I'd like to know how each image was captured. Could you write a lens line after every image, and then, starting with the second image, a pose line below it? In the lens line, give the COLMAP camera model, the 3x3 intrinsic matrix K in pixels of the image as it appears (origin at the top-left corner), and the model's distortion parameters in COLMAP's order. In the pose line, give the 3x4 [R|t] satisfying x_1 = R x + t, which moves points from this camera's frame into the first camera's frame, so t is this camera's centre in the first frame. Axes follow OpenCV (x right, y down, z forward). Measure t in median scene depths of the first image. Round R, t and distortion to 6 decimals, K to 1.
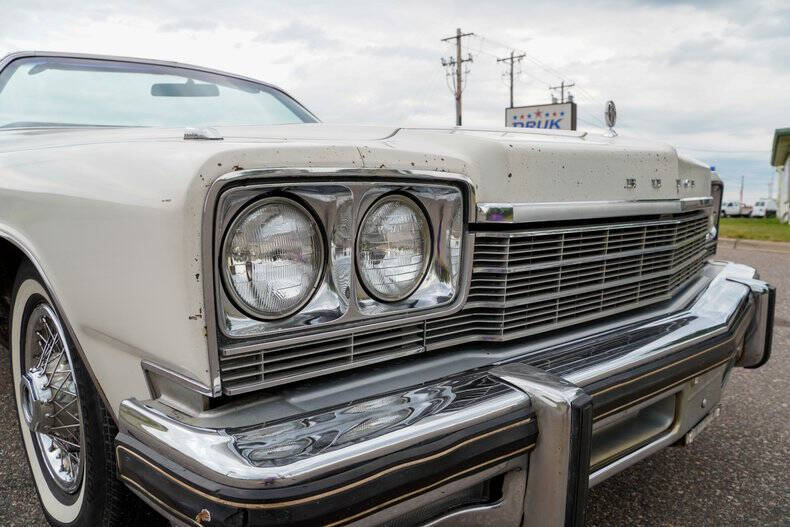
lens RADIAL K [[602.5, 0, 409.7], [0, 602.5, 246.9], [0, 0, 1]] dist [-0.115997, 0.089544]
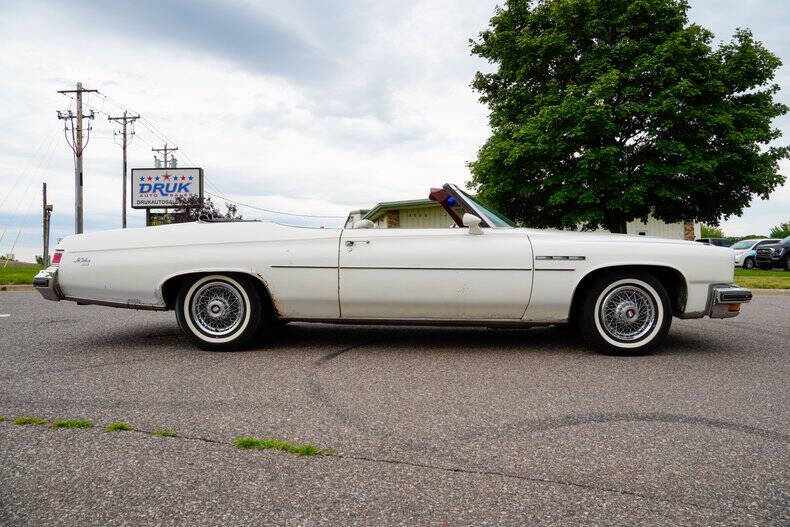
lens RADIAL K [[602.5, 0, 401.2], [0, 602.5, 263.4], [0, 0, 1]] dist [-0.115997, 0.089544]
pose [[0.746307, -0.019439, 0.665318, -0.169829], [0.066674, 0.996729, -0.045668, 0.001654], [-0.662254, 0.078442, 0.745162, -0.026905]]
